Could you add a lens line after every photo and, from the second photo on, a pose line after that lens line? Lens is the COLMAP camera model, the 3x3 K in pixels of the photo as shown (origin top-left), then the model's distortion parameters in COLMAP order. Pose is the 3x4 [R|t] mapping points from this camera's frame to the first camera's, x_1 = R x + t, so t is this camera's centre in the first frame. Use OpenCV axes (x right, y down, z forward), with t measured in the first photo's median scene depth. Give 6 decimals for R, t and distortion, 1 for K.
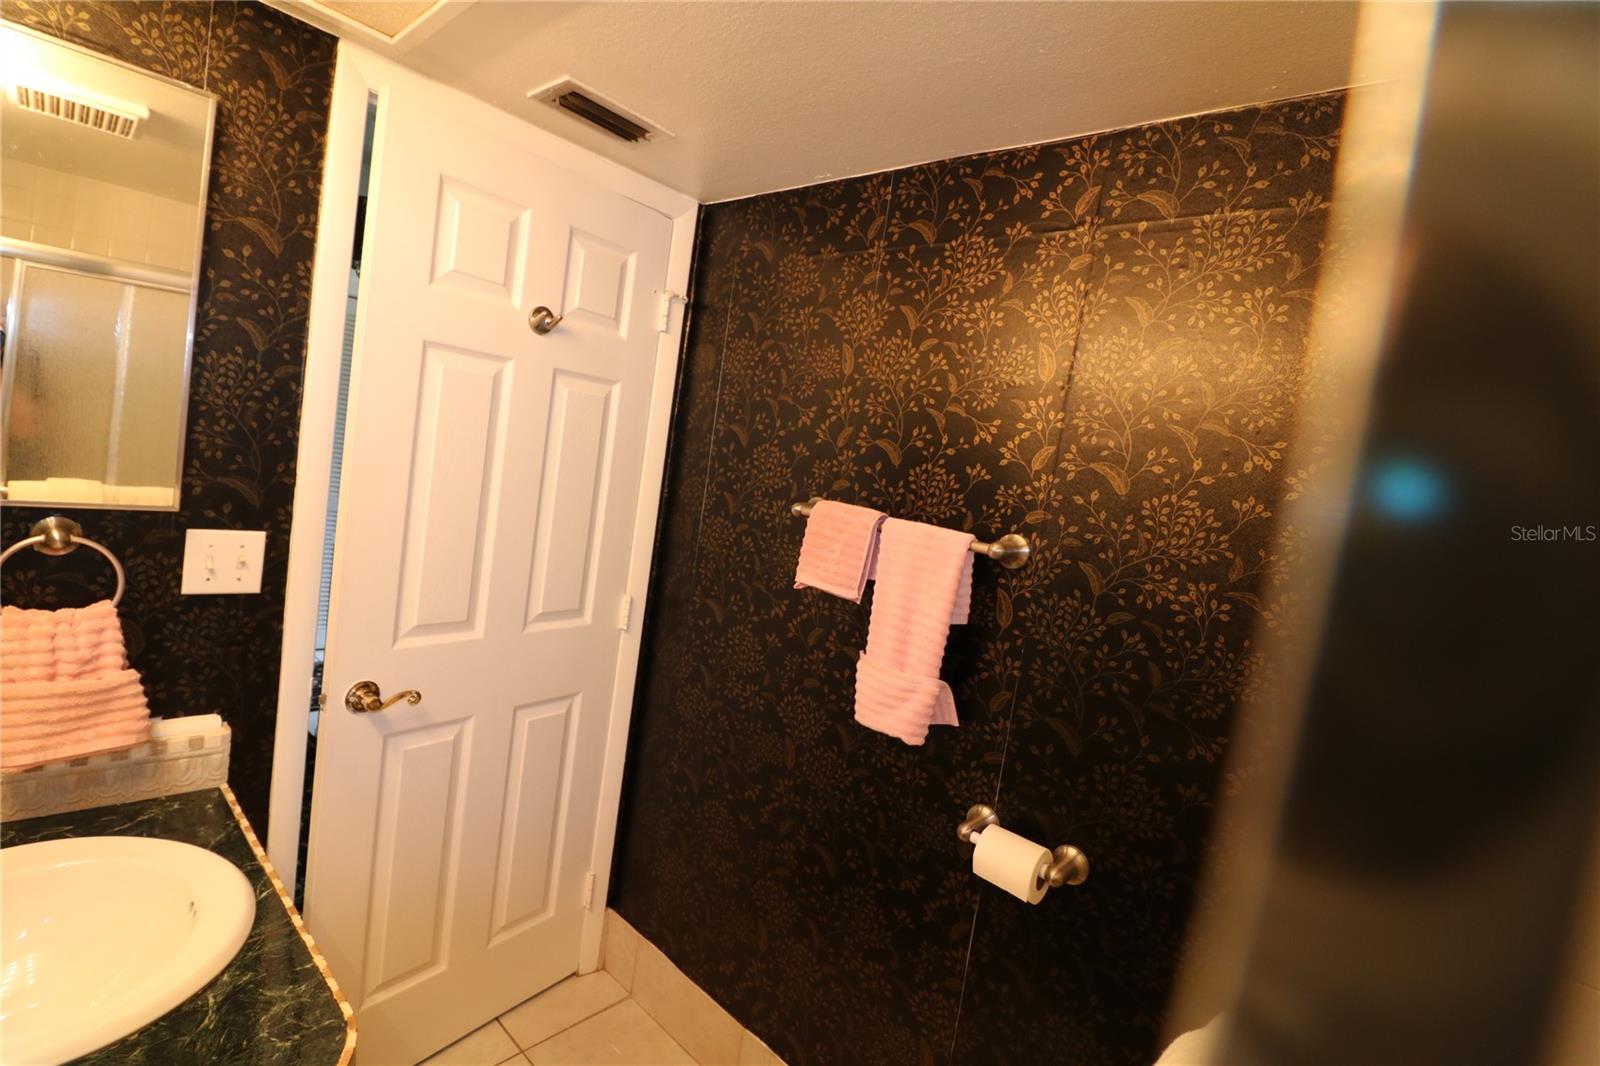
lens RADIAL K [[746.9, 0, 782.8], [0, 746.9, 525.1], [0, 0, 1]] dist [-0.001505, -0.013023]
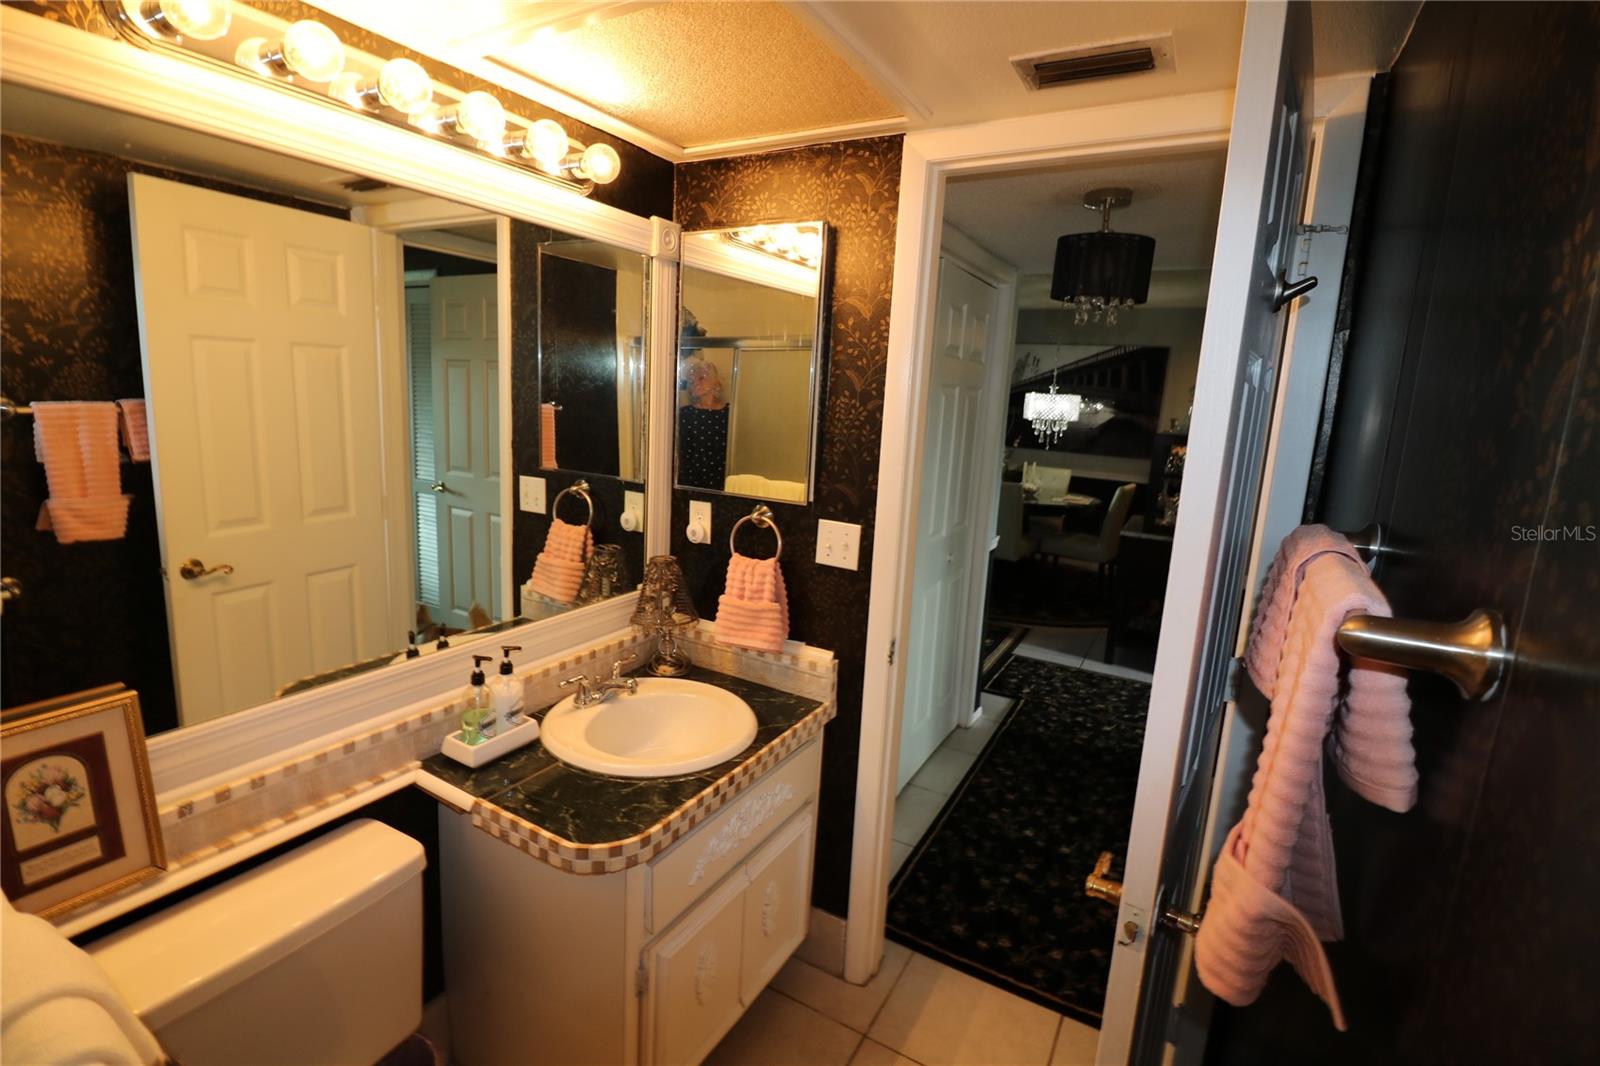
lens RADIAL K [[746.9, 0, 782.8], [0, 746.9, 525.1], [0, 0, 1]] dist [-0.001505, -0.013023]
pose [[0.214155, 0.041308, -0.975926, 0.621100], [-0.100271, 0.994757, 0.020102, -0.004680], [0.971640, 0.093552, 0.217174, 0.596724]]
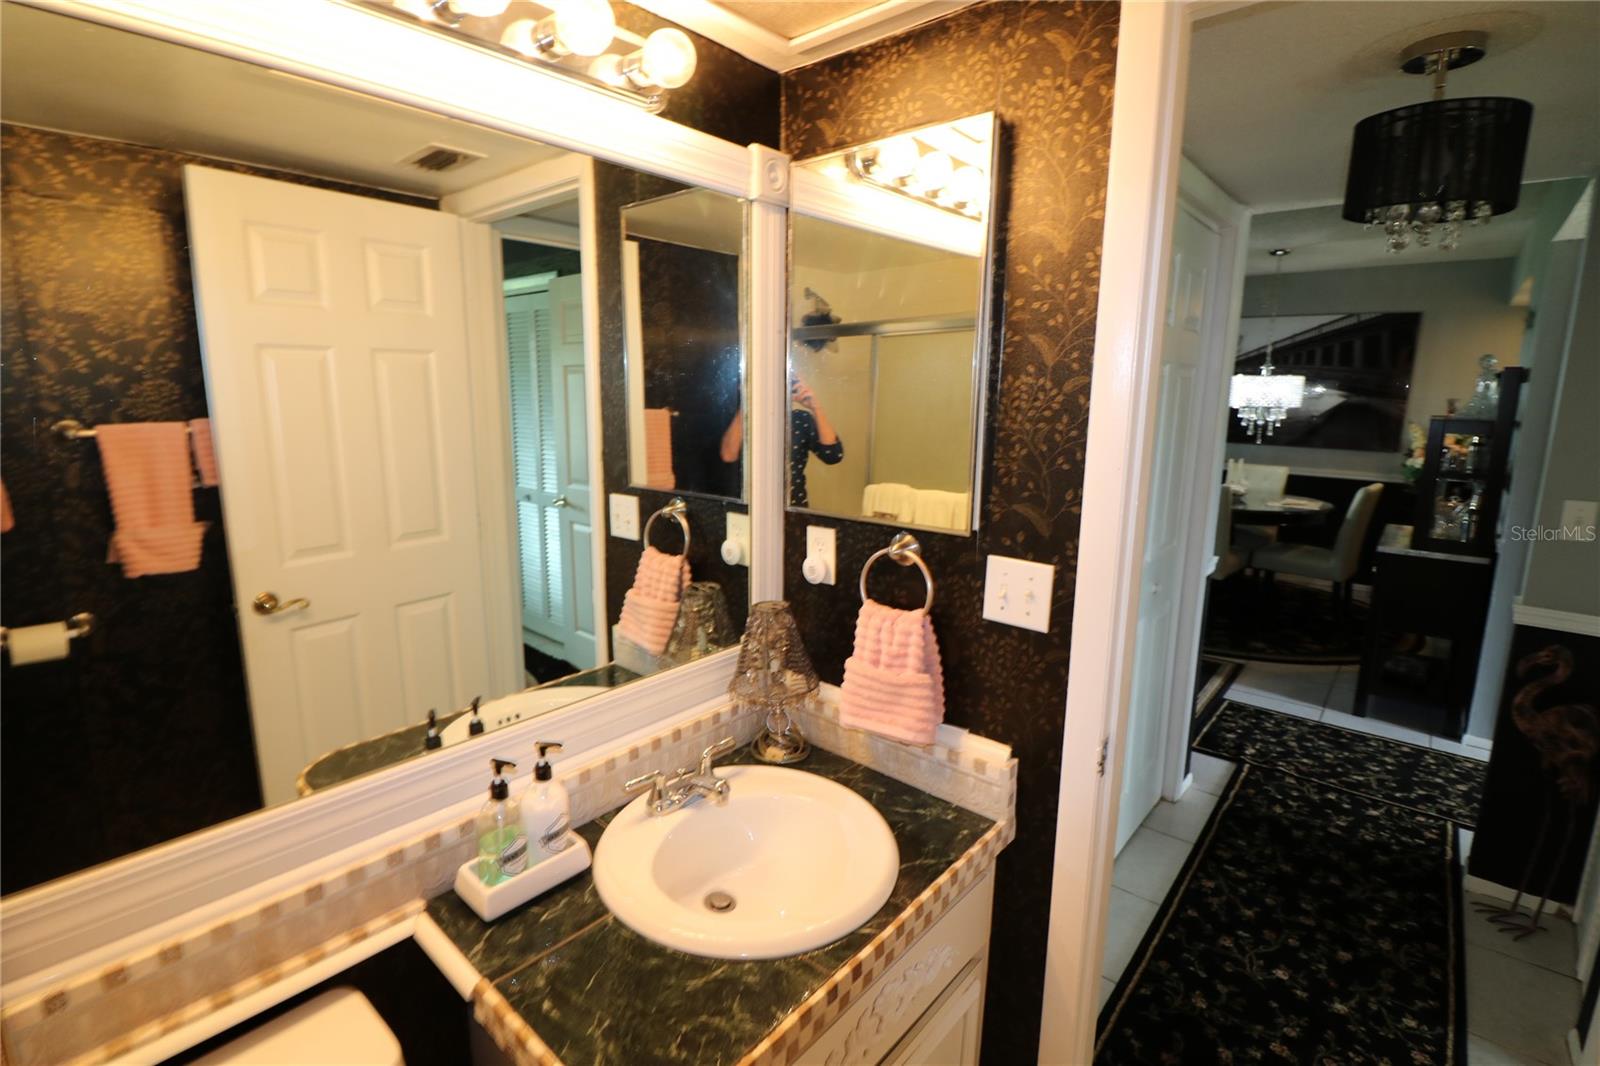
lens RADIAL K [[748.8, 0, 777.5], [0, 748.8, 527.8], [0, 0, 1]] dist [-0.002390, -0.012513]
pose [[0.013128, 0.039879, -0.999118, 0.212193], [-0.087982, 0.995375, 0.038574, -0.044828], [0.996036, 0.087398, 0.016576, 0.679245]]
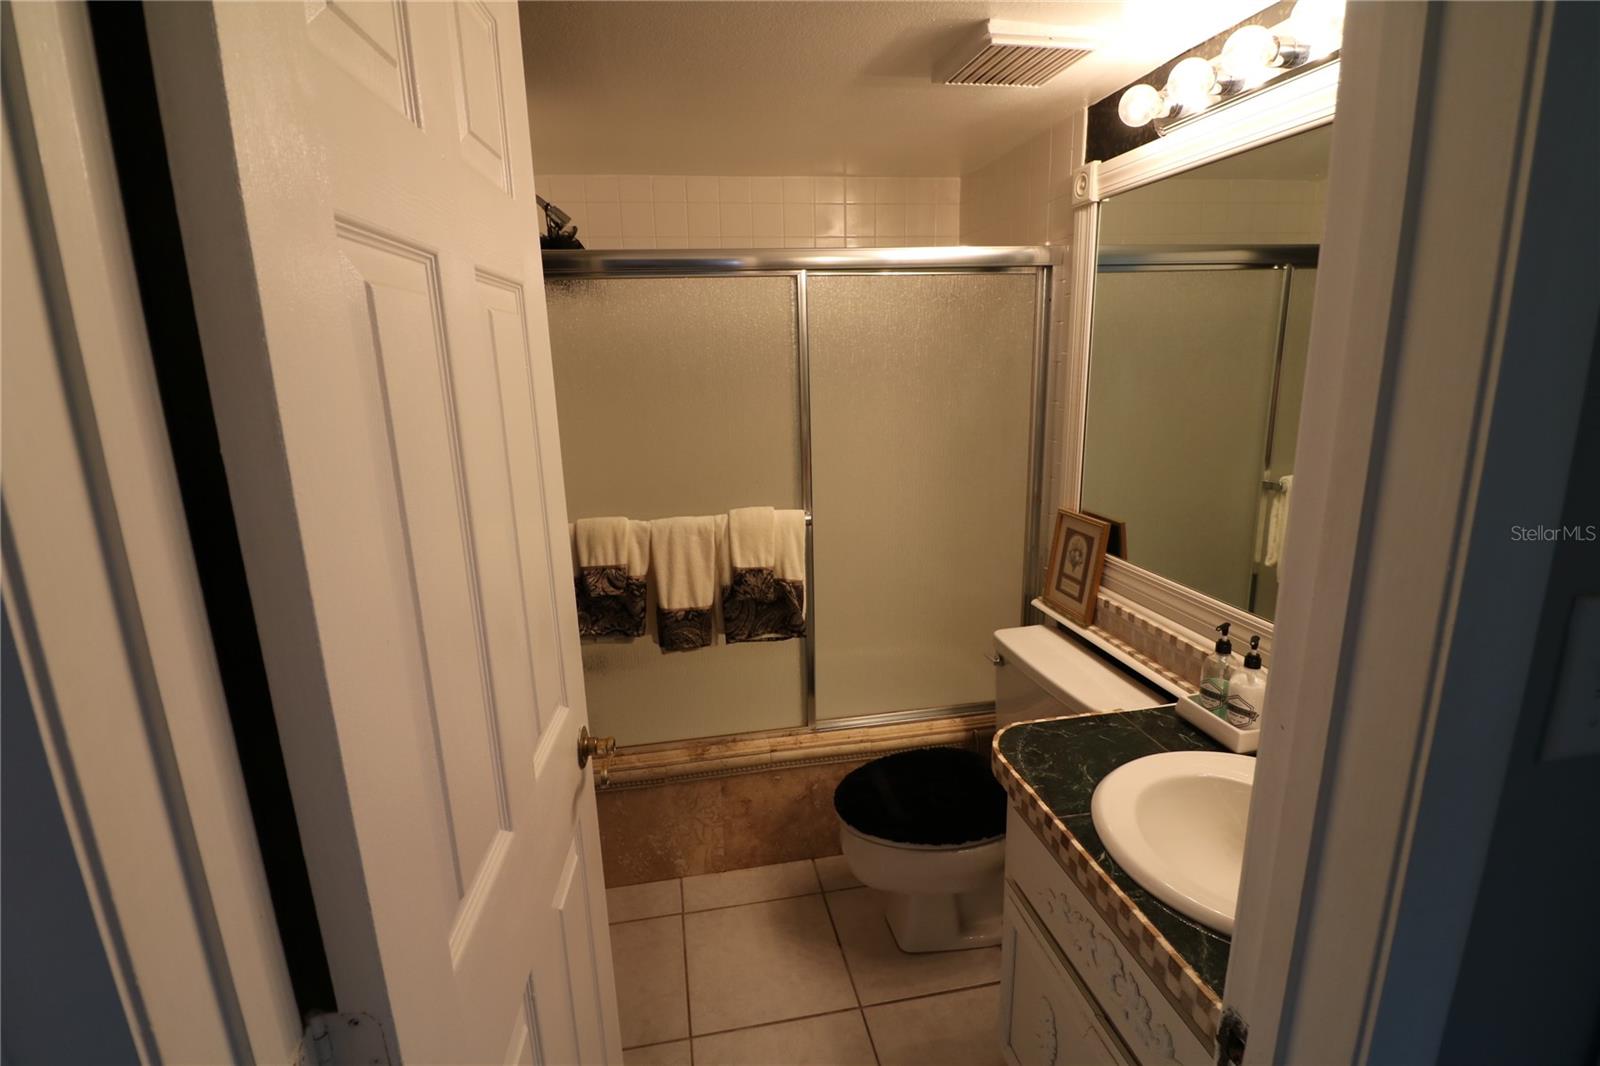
lens RADIAL K [[746.9, 0, 782.8], [0, 746.9, 525.1], [0, 0, 1]] dist [-0.001505, -0.013023]
pose [[-0.793895, -0.249592, 0.554468, -0.668037], [-0.032860, 0.928149, 0.370755, -0.257166], [-0.607166, 0.276121, -0.745054, 1.596608]]
